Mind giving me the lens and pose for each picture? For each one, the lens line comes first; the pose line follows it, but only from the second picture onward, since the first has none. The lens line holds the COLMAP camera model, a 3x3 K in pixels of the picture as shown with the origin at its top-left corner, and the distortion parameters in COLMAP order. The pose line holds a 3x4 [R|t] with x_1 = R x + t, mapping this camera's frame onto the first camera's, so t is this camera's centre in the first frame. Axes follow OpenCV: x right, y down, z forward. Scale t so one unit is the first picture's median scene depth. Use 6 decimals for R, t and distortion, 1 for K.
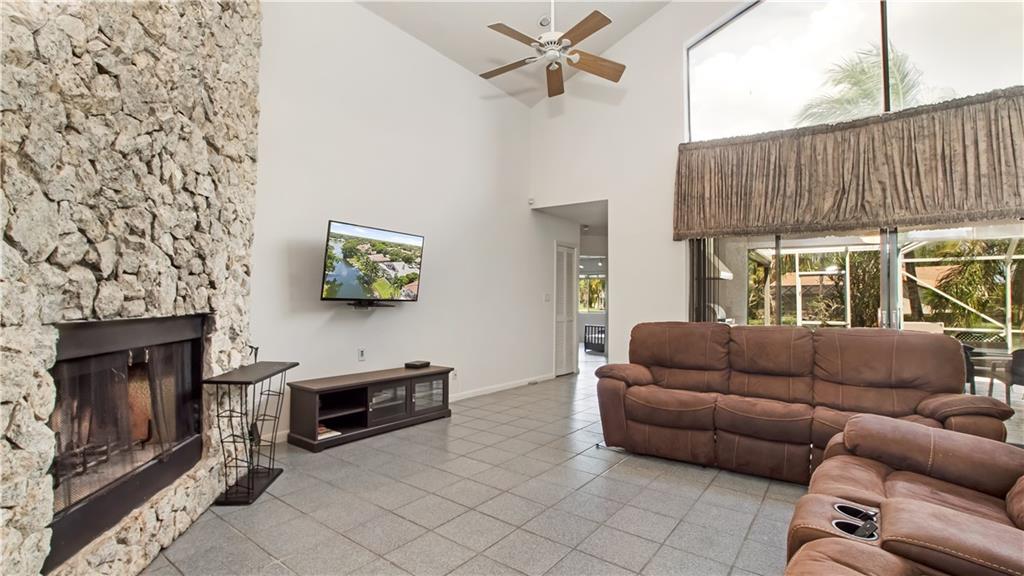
lens RADIAL K [[458.6, 0, 505.2], [0, 458.6, 284.0], [0, 0, 1]] dist [-0.022313, 0.000465]
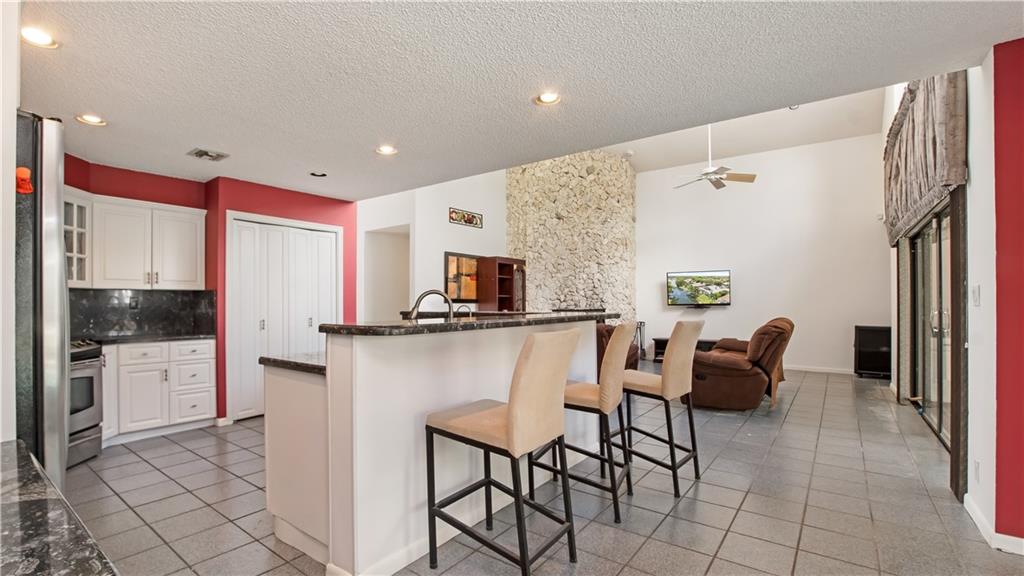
lens RADIAL K [[451.8, 0, 490.2], [0, 451.8, 295.0], [0, 0, 1]] dist [-0.016826, 0.000416]
pose [[-0.020436, -0.033901, -0.999216, 2.989540], [0.038552, 0.998655, -0.034670, 0.040202], [0.999048, -0.039231, -0.019102, 0.156309]]
